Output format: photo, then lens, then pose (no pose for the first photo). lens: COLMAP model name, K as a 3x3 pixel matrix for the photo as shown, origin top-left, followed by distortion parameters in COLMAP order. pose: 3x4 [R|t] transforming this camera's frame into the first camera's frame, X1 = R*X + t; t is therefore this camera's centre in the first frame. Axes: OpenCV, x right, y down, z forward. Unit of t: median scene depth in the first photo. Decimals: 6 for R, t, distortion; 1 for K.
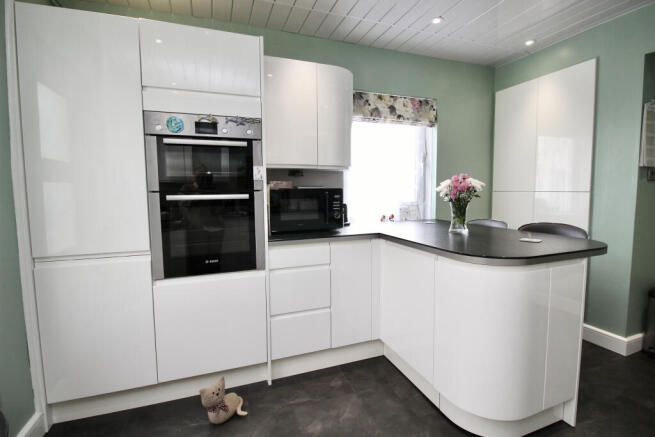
lens RADIAL K [[320.0, 0, 331.9], [0, 320.0, 215.1], [0, 0, 1]] dist [-0.001429, -0.000732]
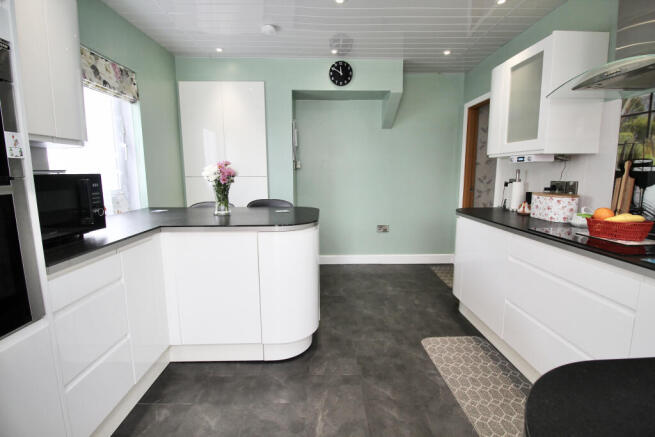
lens RADIAL K [[312.0, 0, 337.2], [0, 312.0, 217.2], [0, 0, 1]] dist [-0.003812, -0.001388]
pose [[0.308972, -0.132787, 0.941756, -0.386276], [0.079909, 0.990329, 0.113419, -0.019360], [-0.947708, 0.040212, 0.316595, 0.226203]]
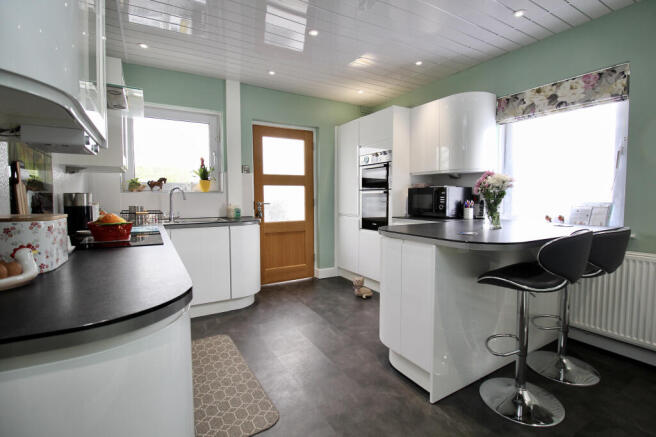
lens RADIAL K [[312.5, 0, 337.7], [0, 312.5, 217.2], [0, 0, 1]] dist [-0.003812, -0.001388]
pose [[0.175900, 0.074828, -0.981560, 0.979108], [-0.078012, 0.995030, 0.061874, -0.003267], [0.981312, 0.065690, 0.180863, 0.266475]]
